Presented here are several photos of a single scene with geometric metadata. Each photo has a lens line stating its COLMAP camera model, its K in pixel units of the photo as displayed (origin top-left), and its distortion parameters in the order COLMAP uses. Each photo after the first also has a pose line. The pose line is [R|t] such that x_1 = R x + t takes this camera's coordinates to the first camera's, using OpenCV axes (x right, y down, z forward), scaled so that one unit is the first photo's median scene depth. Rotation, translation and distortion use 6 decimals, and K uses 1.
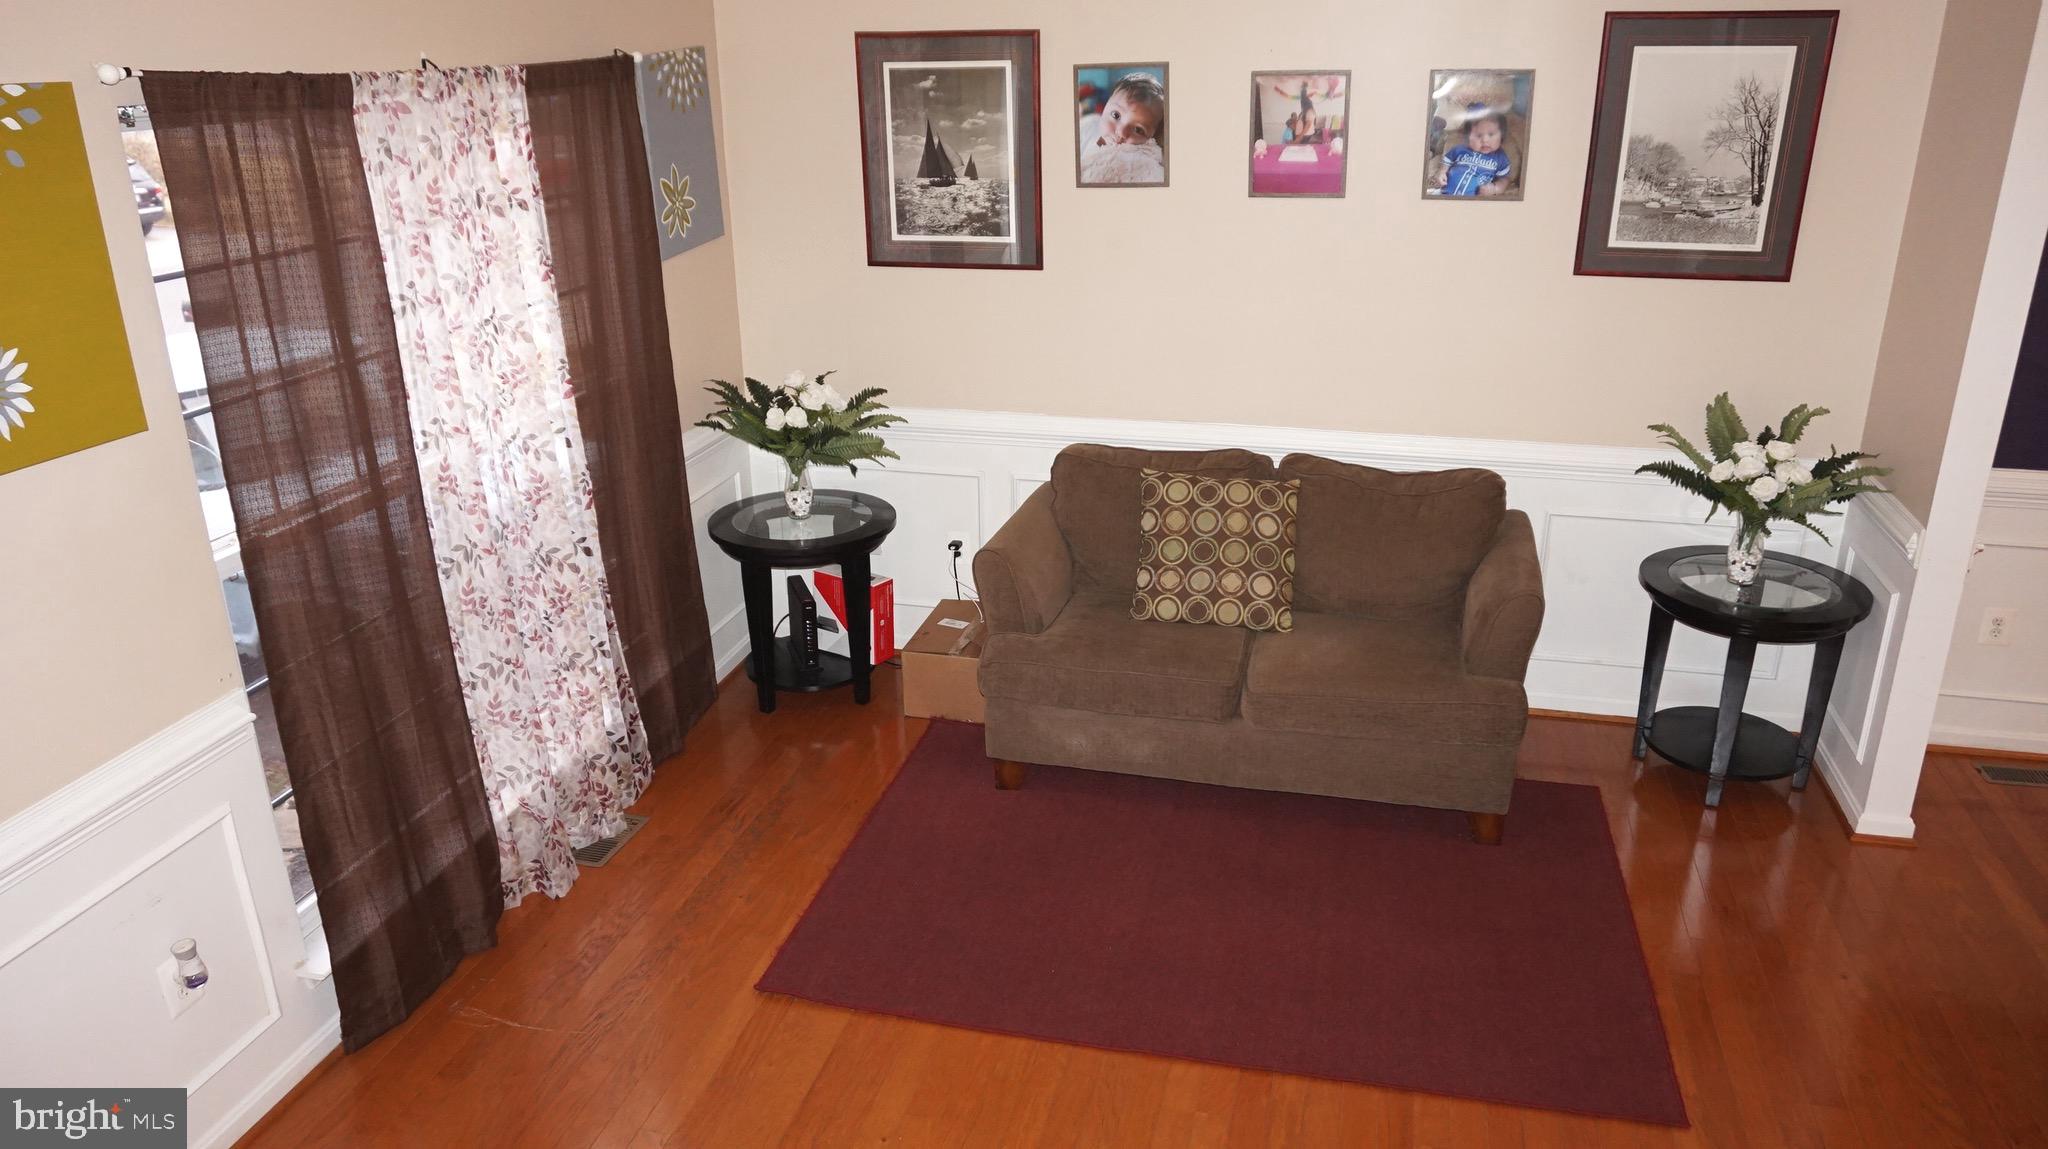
lens RADIAL K [[1418.2, 0, 1023.1], [0, 1418.2, 574.4], [0, 0, 1]] dist [-0.050792, 0.014464]
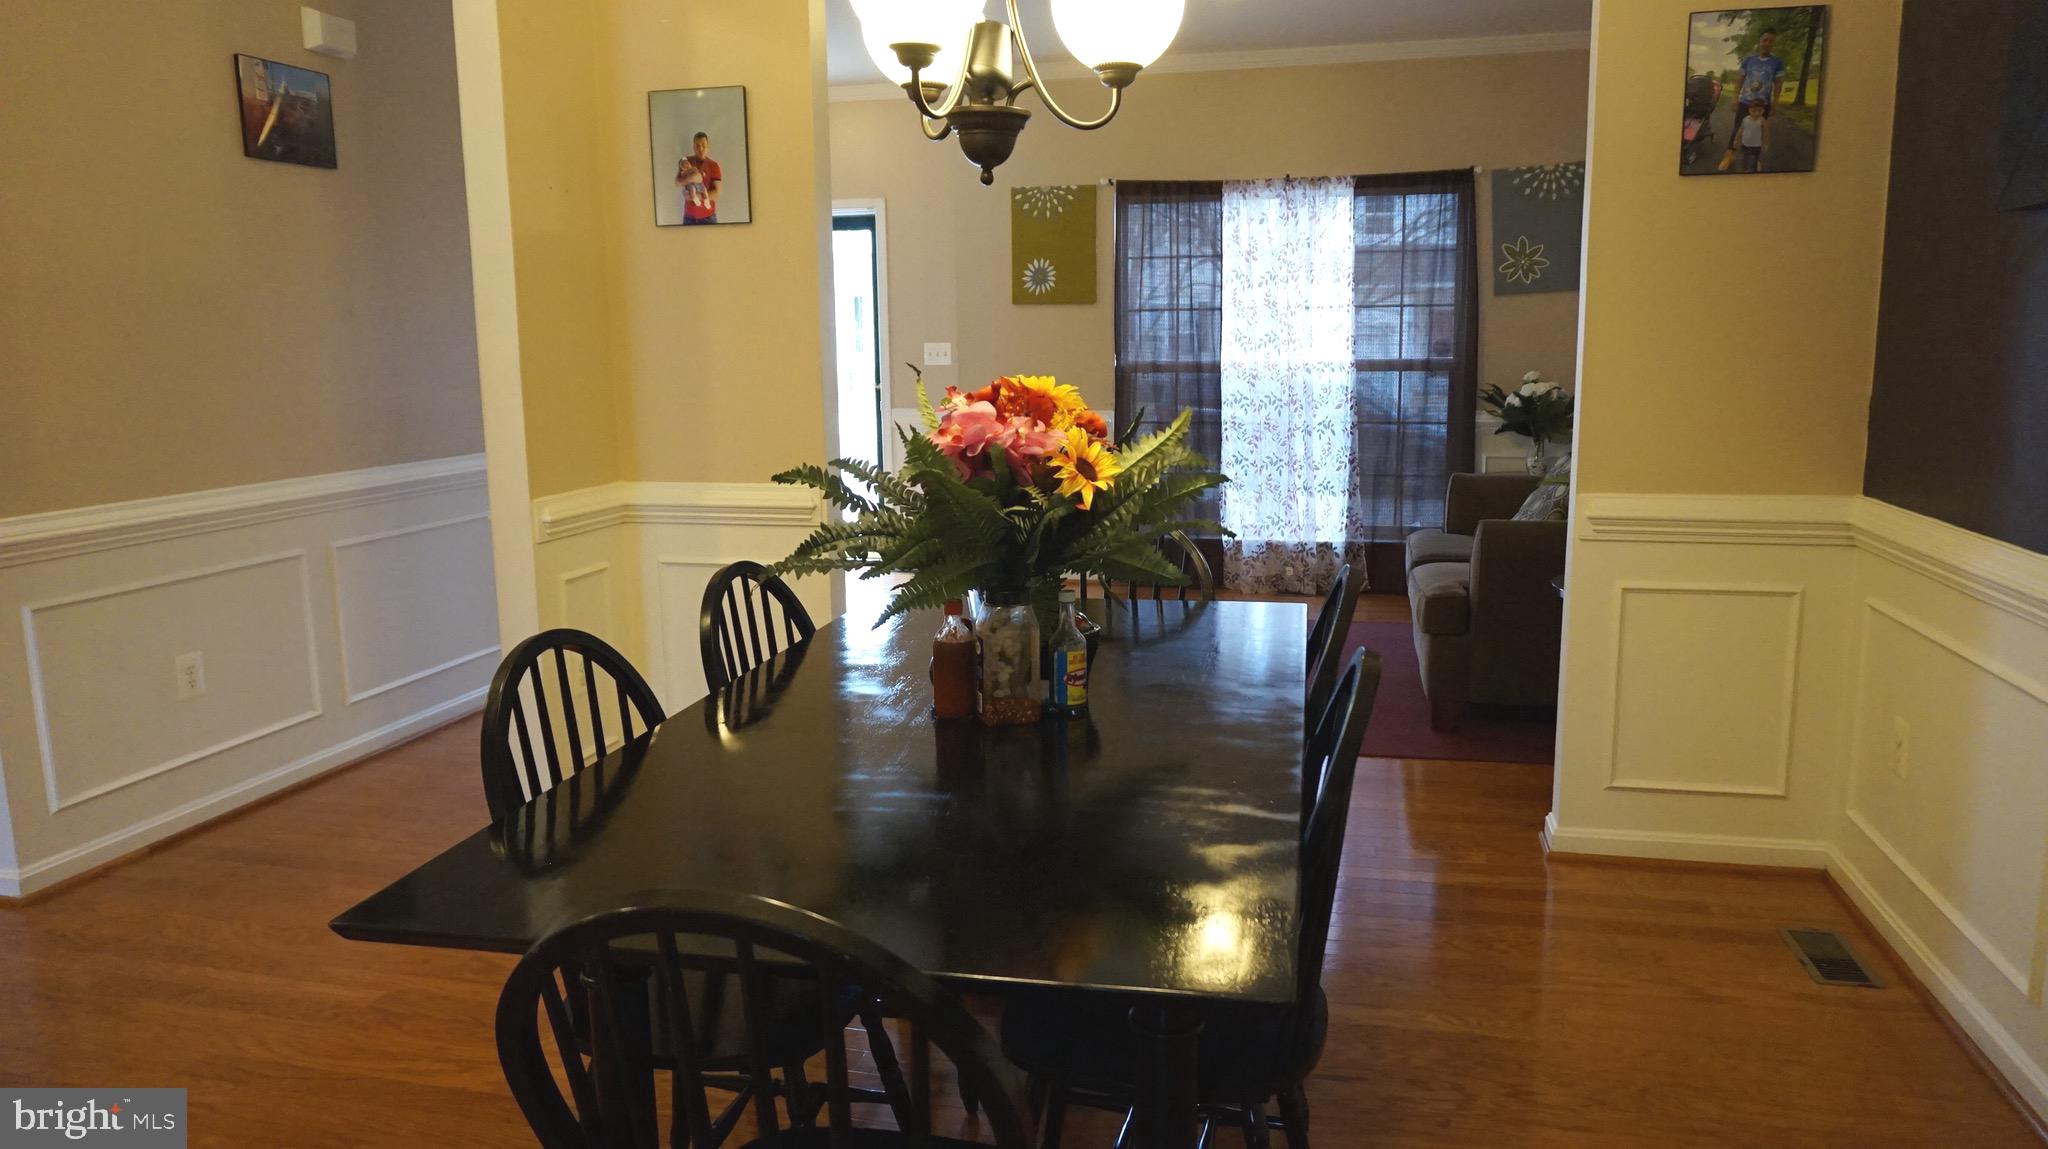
lens RADIAL K [[1378.9, 0, 1028.7], [0, 1378.9, 584.0], [0, 0, 1]] dist [-0.048467, 0.035293]
pose [[0.002800, 0.183181, -0.983075, 1.363858], [-0.343995, 0.923259, 0.171056, -0.004213], [0.938967, 0.337694, 0.065598, 0.529232]]
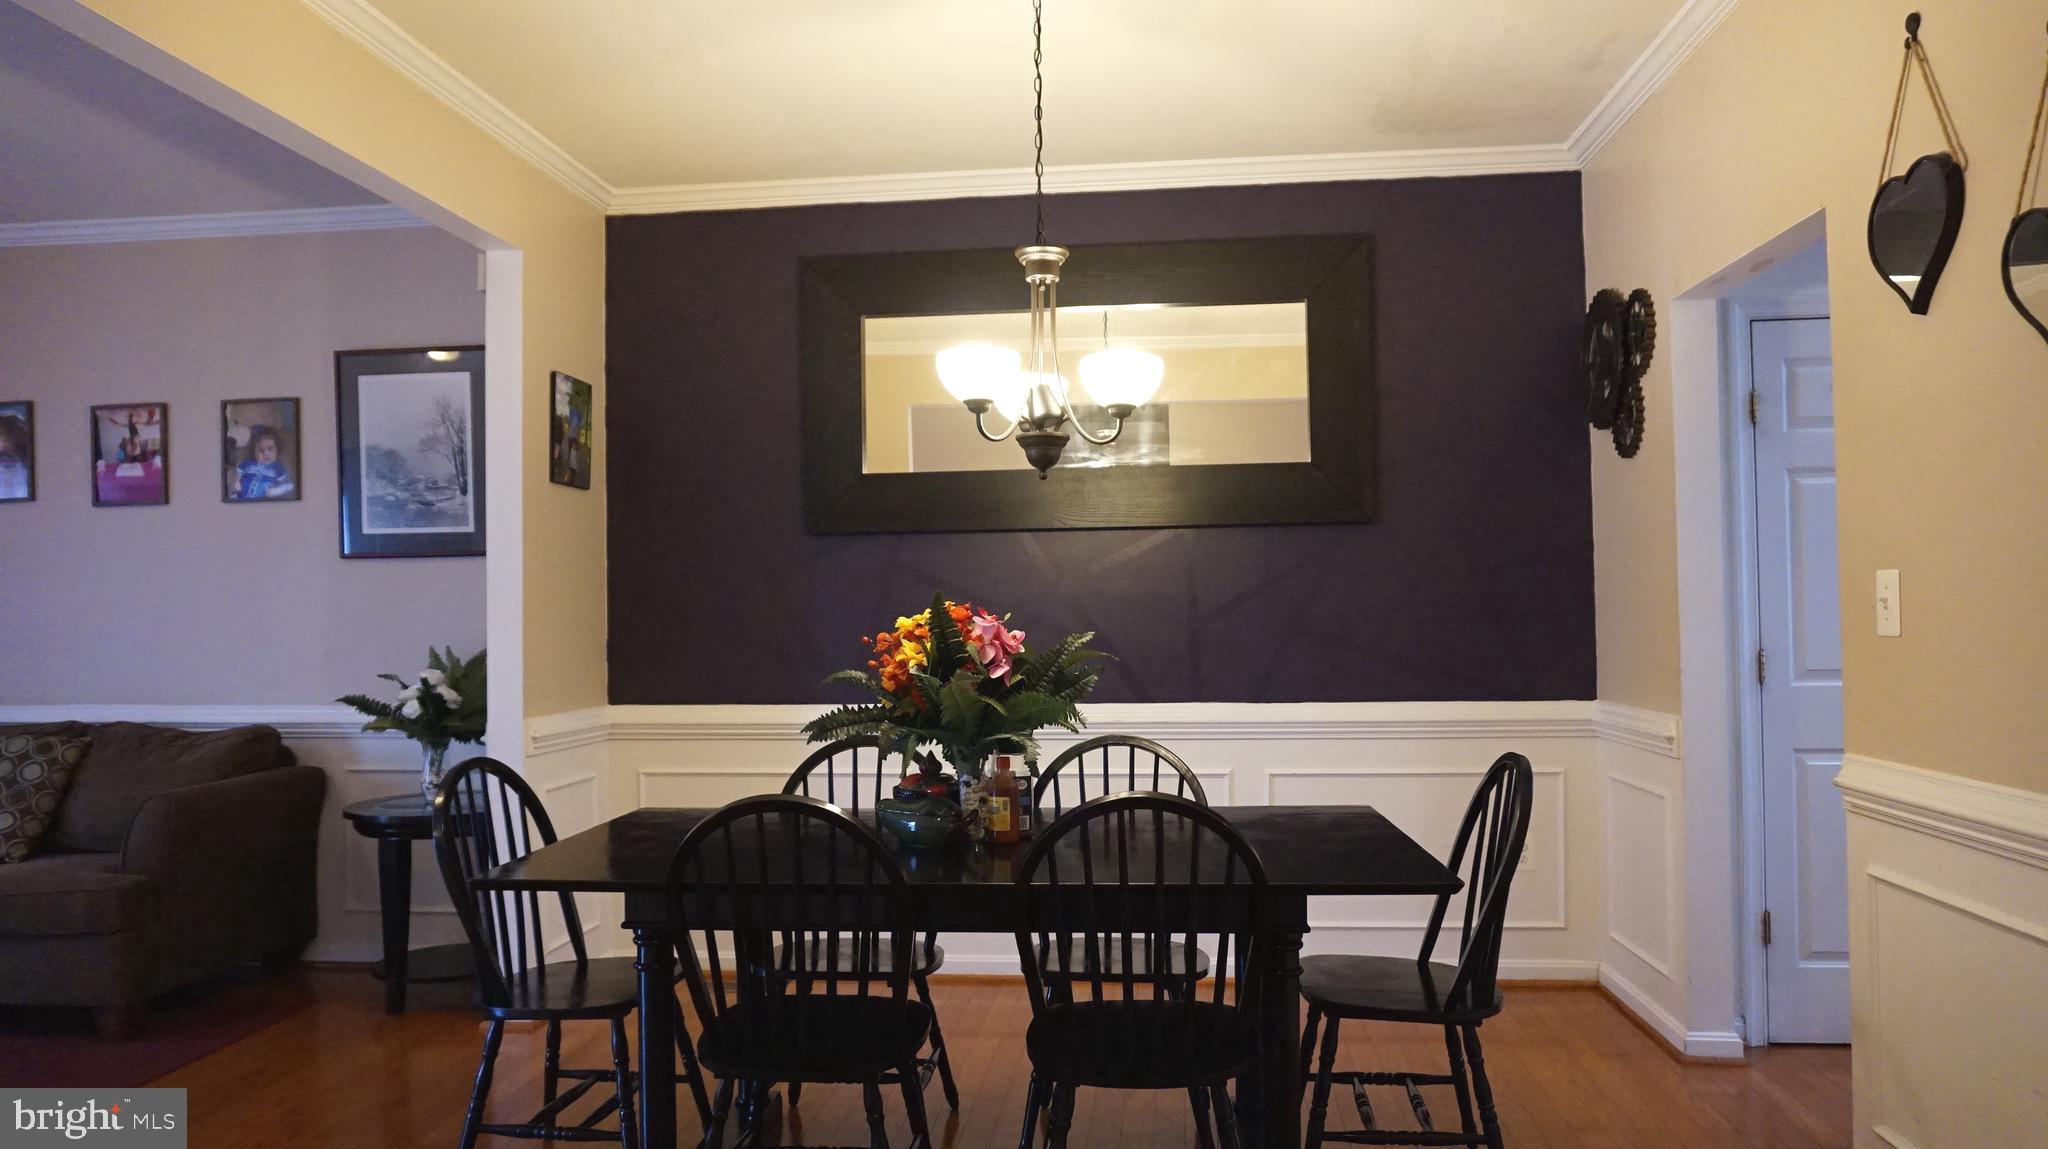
lens RADIAL K [[1378.9, 0, 1029.6], [0, 1378.9, 589.1], [0, 0, 1]] dist [-0.048467, 0.035293]
pose [[0.989472, 0.002115, 0.144709, 0.801107], [0.051687, 0.928787, -0.366992, 0.266544], [-0.135180, 0.370607, 0.918900, -0.136925]]
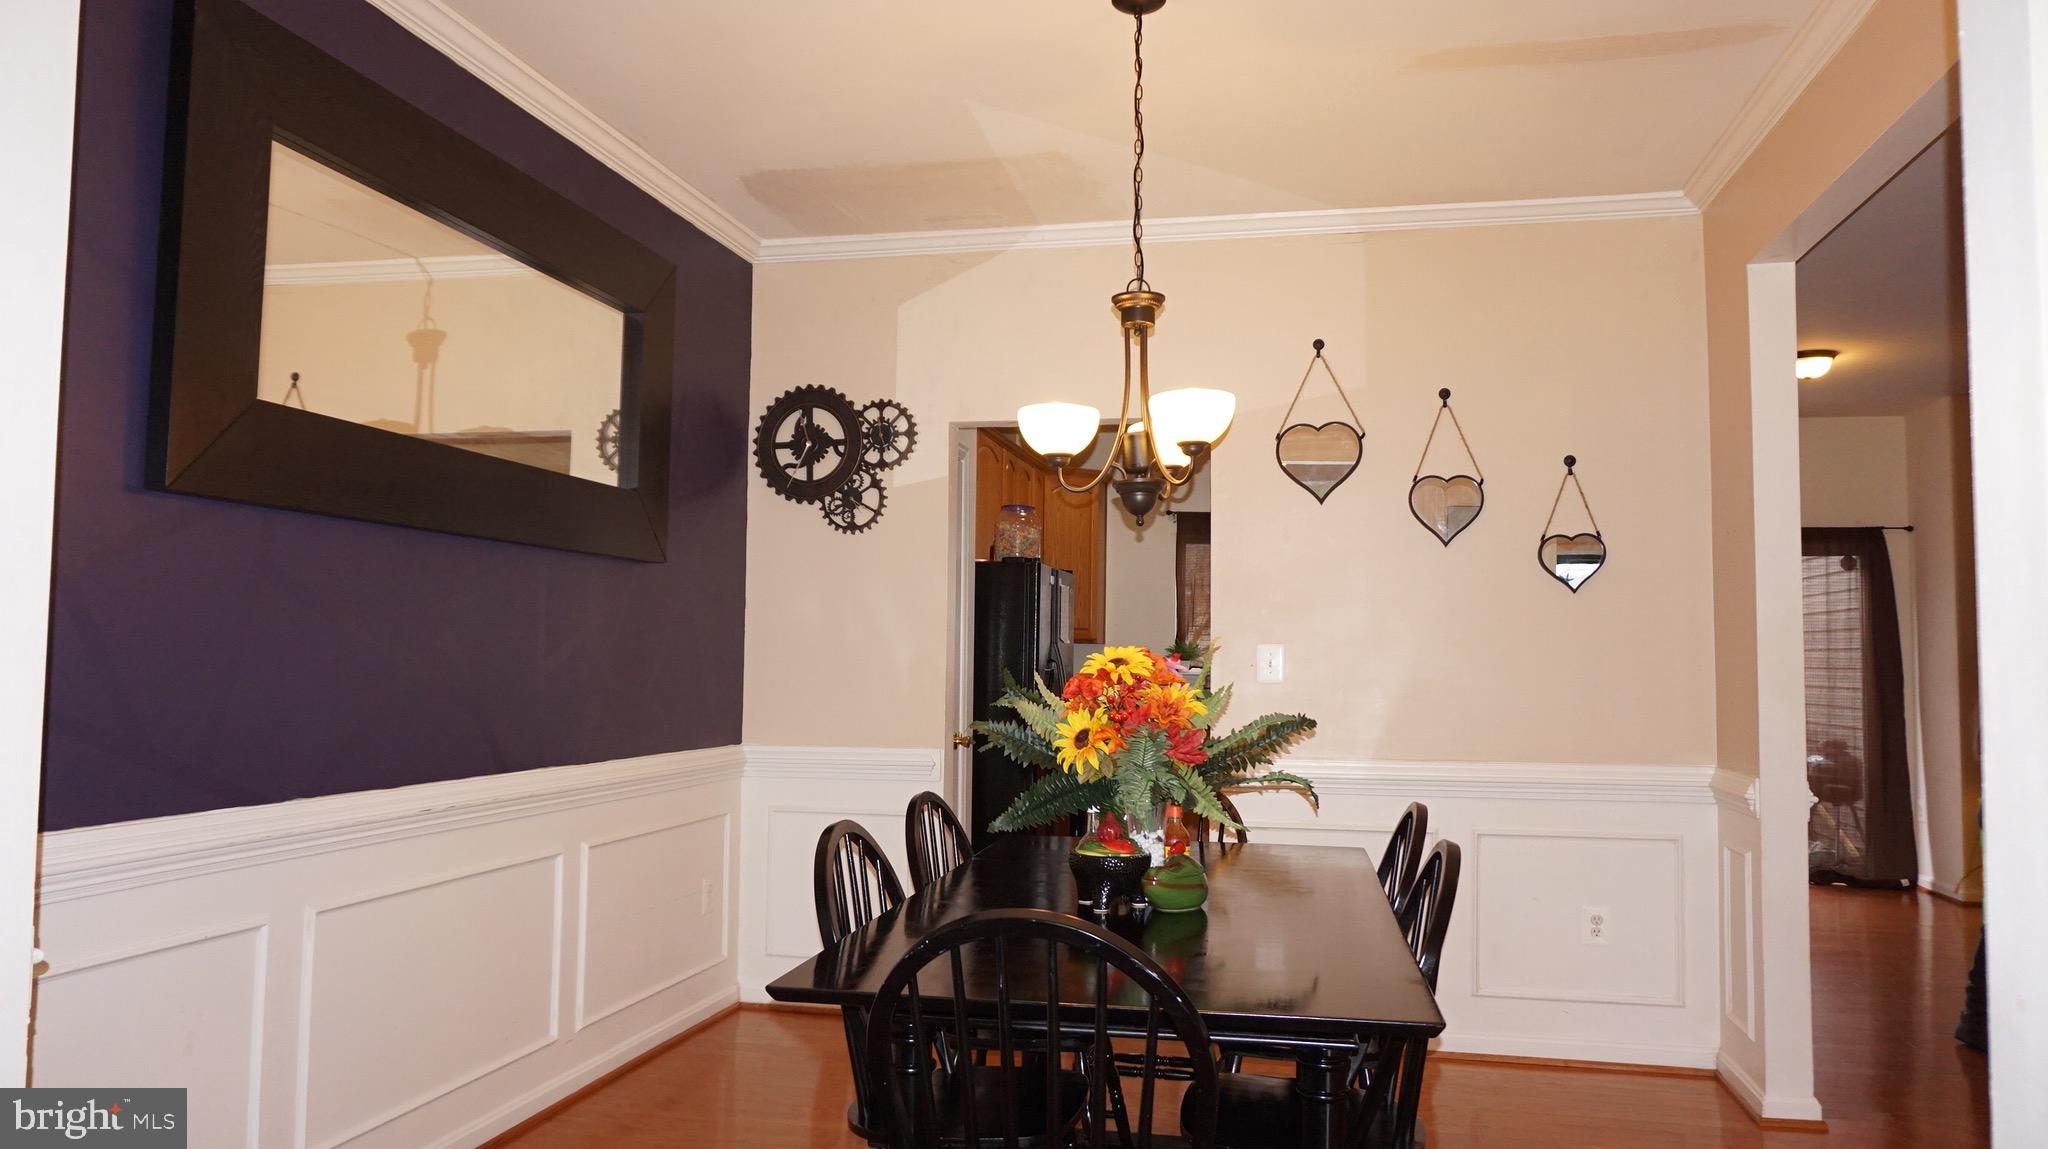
lens RADIAL K [[1378.9, 0, 1027.1], [0, 1378.9, 585.7], [0, 0, 1]] dist [-0.048467, 0.035293]
pose [[-0.025722, 0.067683, 0.997375, 0.208227], [0.343818, 0.937439, -0.054749, 0.004103], [-0.938684, 0.341507, -0.047384, 0.587239]]
